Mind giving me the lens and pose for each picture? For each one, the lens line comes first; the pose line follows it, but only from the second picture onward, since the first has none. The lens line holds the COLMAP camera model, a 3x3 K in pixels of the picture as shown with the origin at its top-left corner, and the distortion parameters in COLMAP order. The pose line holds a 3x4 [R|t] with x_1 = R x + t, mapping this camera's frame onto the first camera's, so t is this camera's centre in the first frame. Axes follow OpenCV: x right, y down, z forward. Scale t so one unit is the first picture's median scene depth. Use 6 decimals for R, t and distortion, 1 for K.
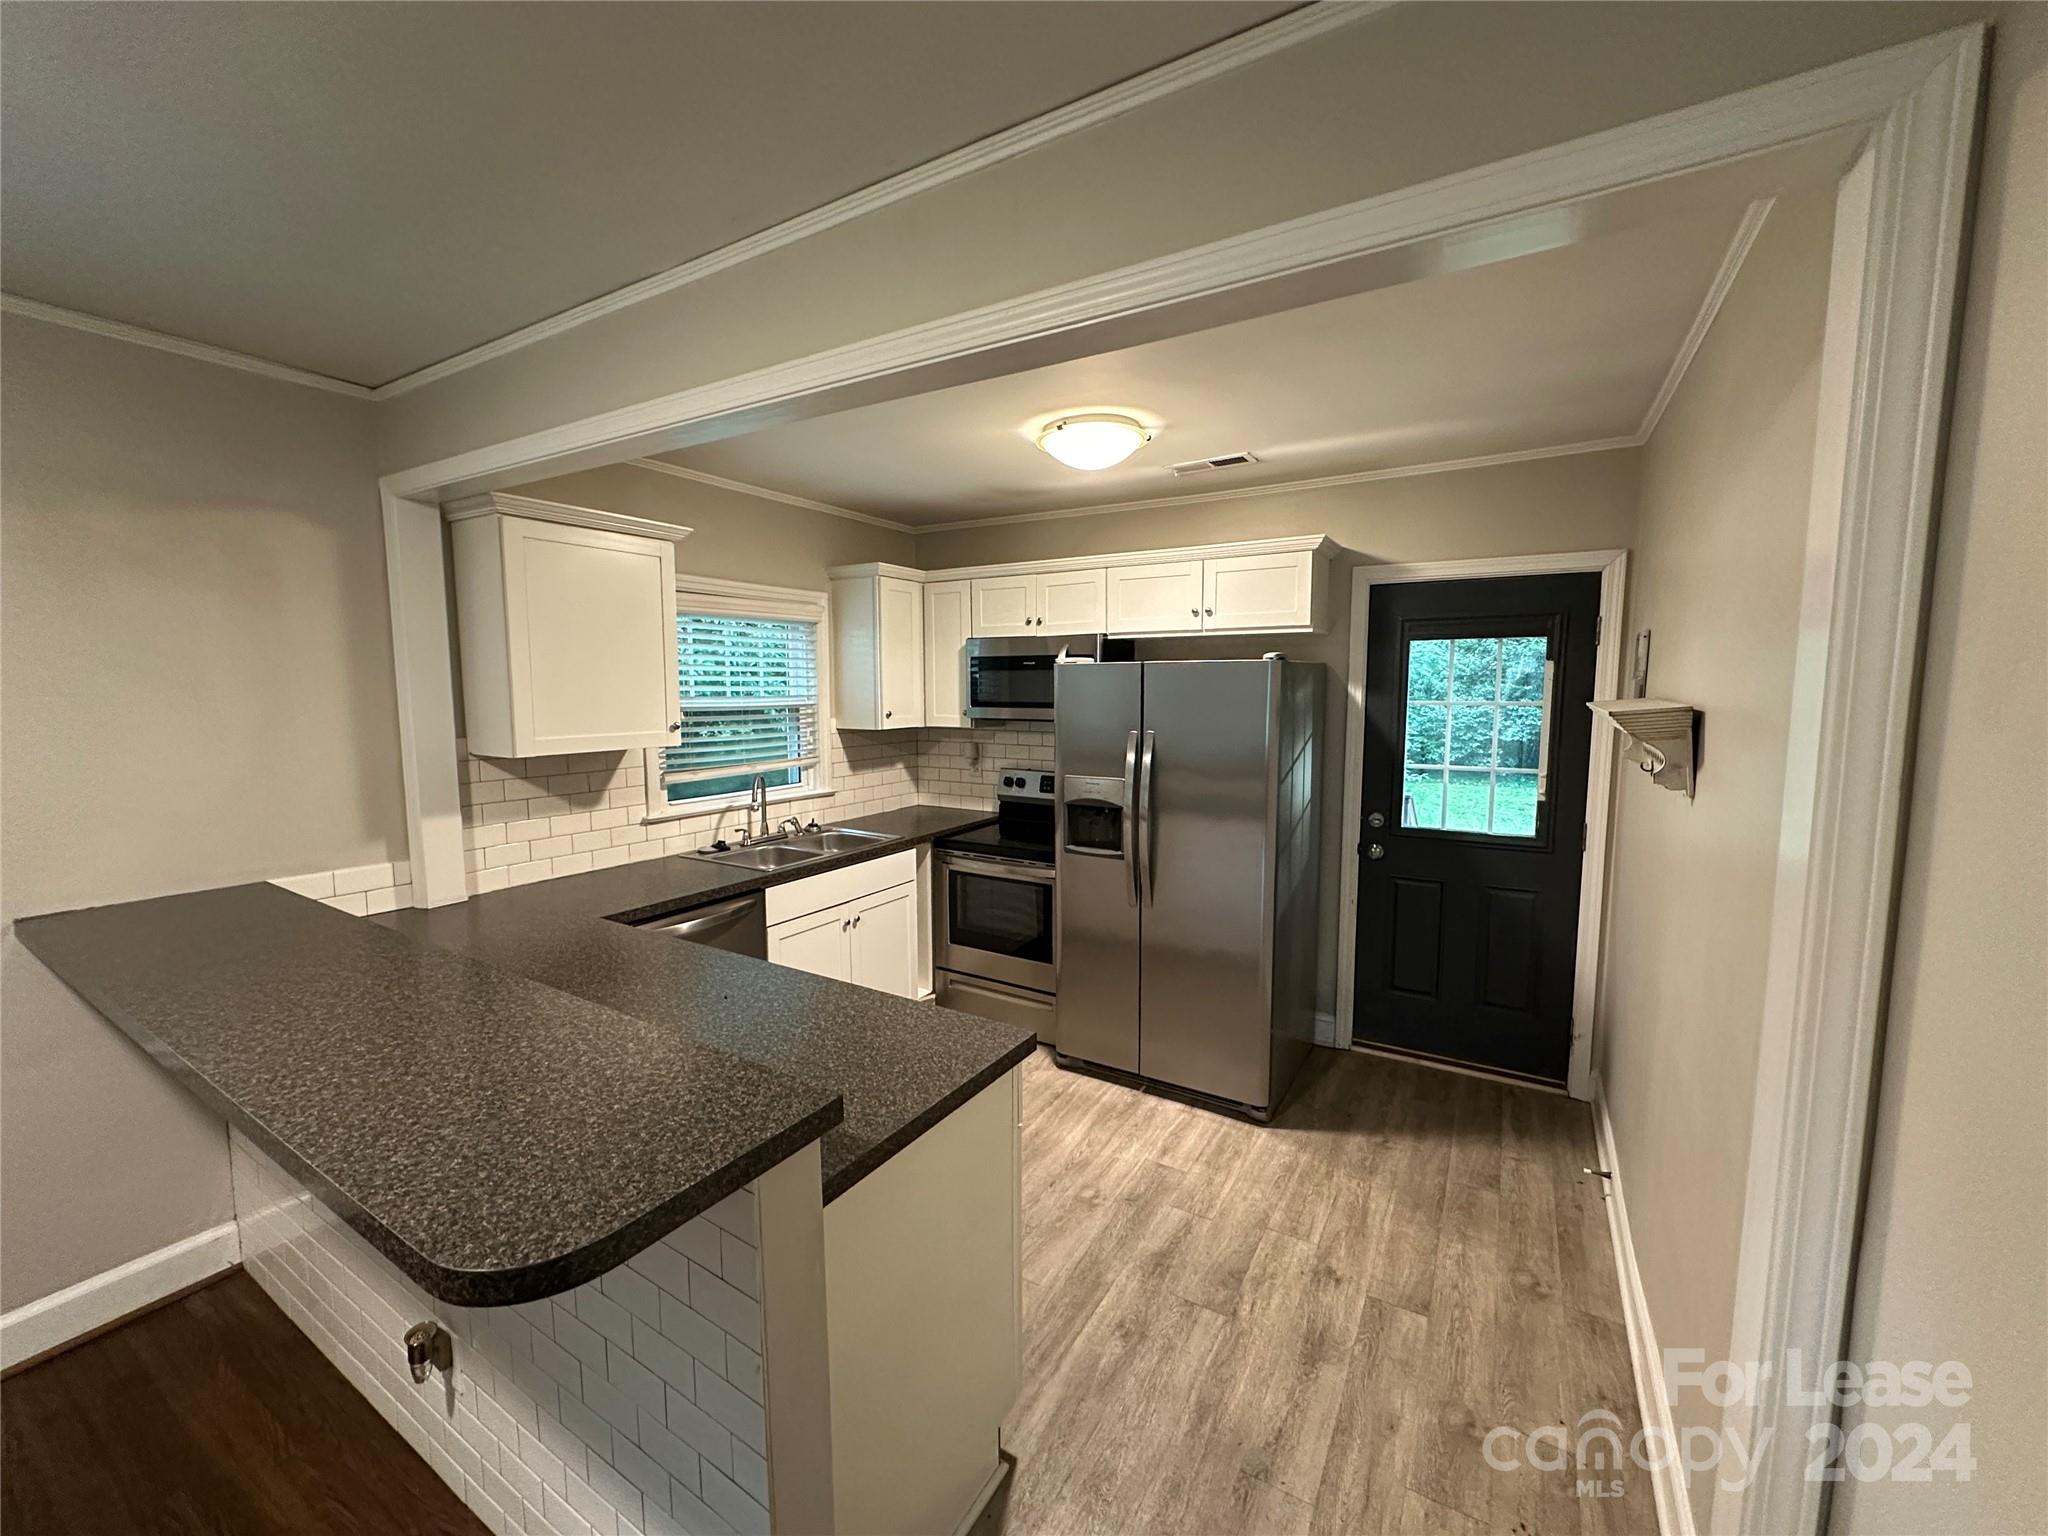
lens RADIAL K [[817.0, 0, 1023.6], [0, 817.0, 766.3], [0, 0, 1]] dist [-0.002126, 0.000069]
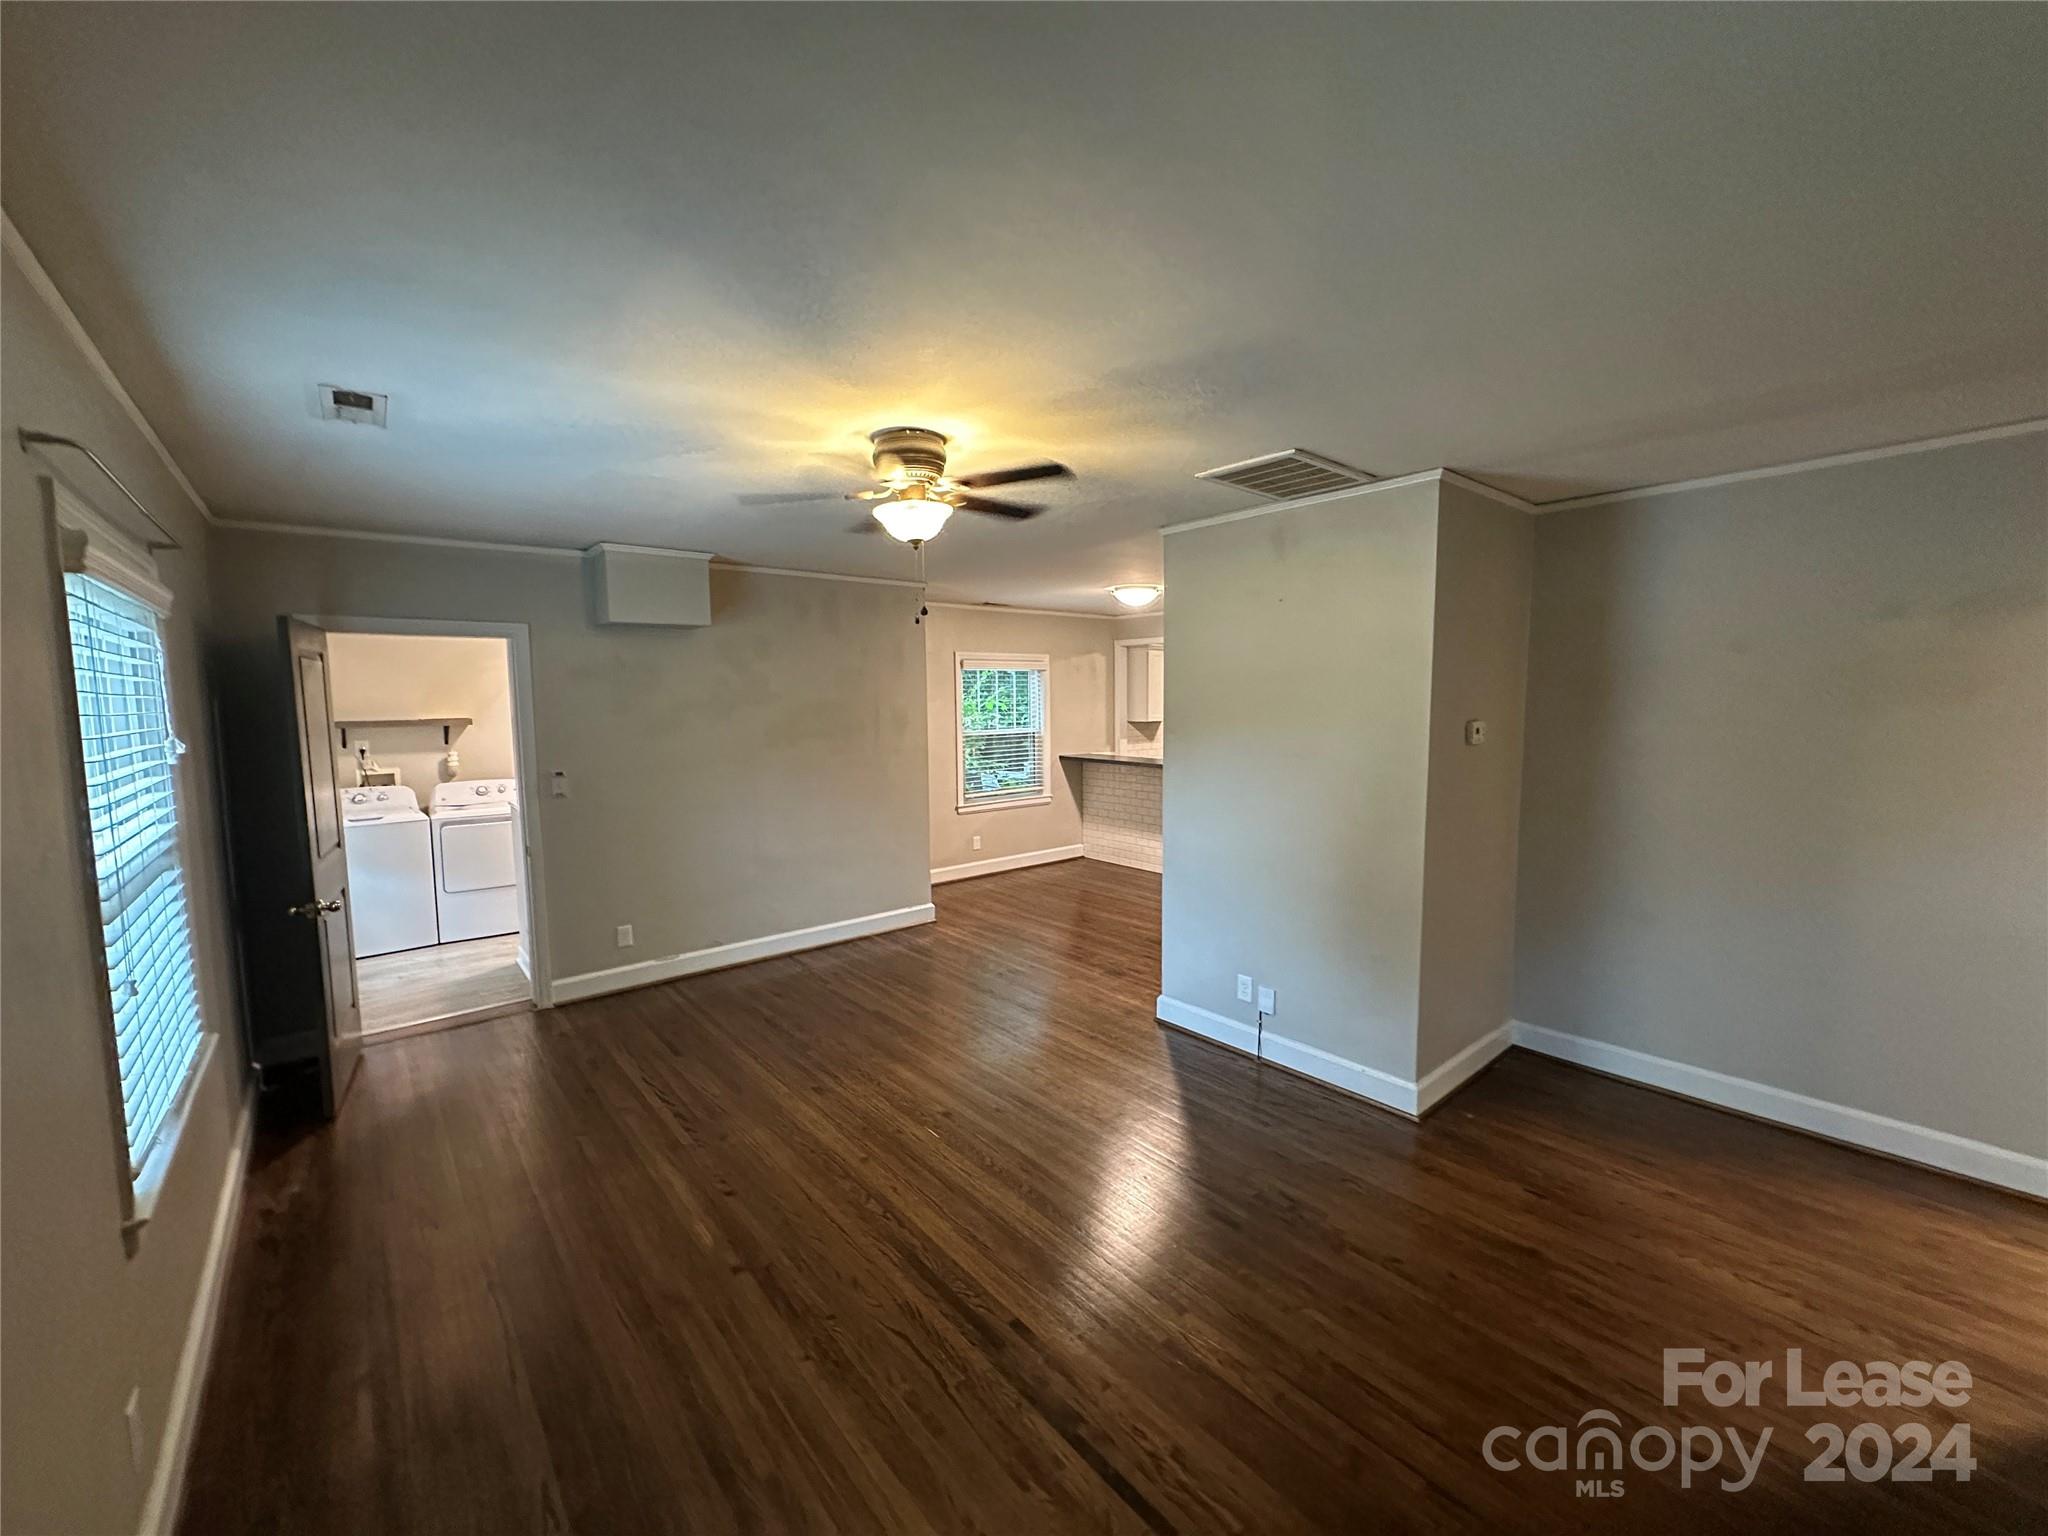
lens RADIAL K [[814.3, 0, 1021.7], [0, 814.3, 766.9], [0, 0, 1]] dist [-0.002398, 0.000308]
pose [[0.947042, 0.017340, -0.320642, -0.028038], [-0.021677, 0.999715, -0.009959, 0.171651], [0.320378, 0.016383, 0.947148, -1.805454]]
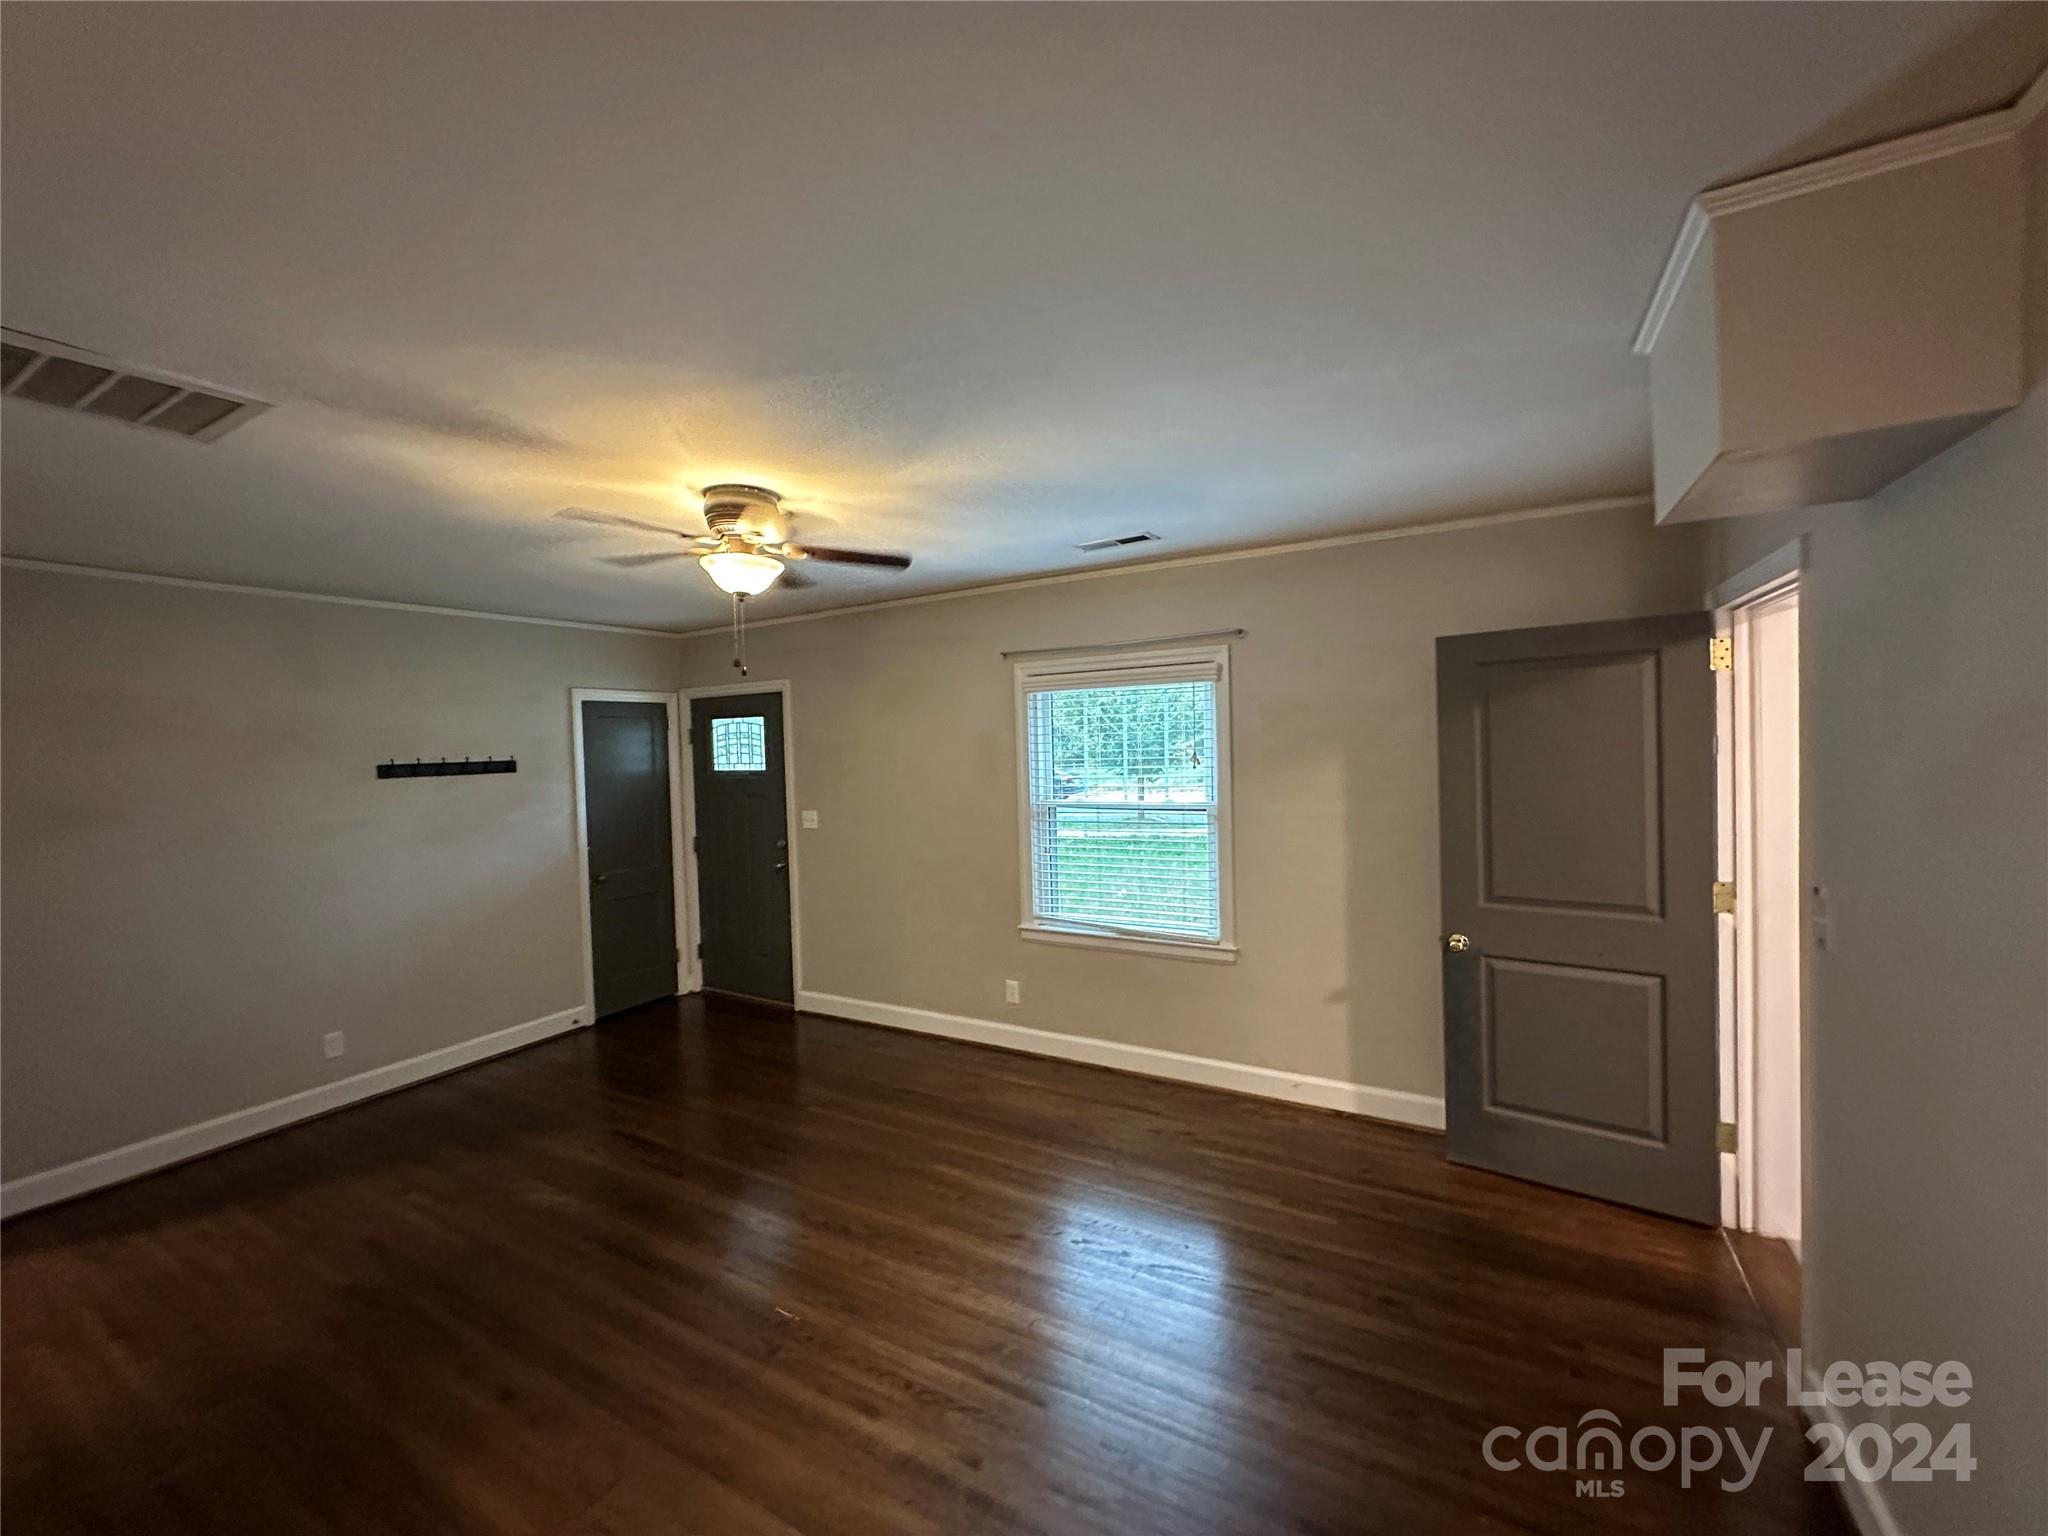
lens RADIAL K [[804.6, 0, 1022.8], [0, 804.6, 760.3], [0, 0, 1]] dist [-0.015292, 0.000036]
pose [[-0.999116, 0.033630, -0.025241, -0.637526], [0.030195, 0.991580, 0.125925, 0.013989], [0.029263, 0.125051, -0.991719, -0.278027]]
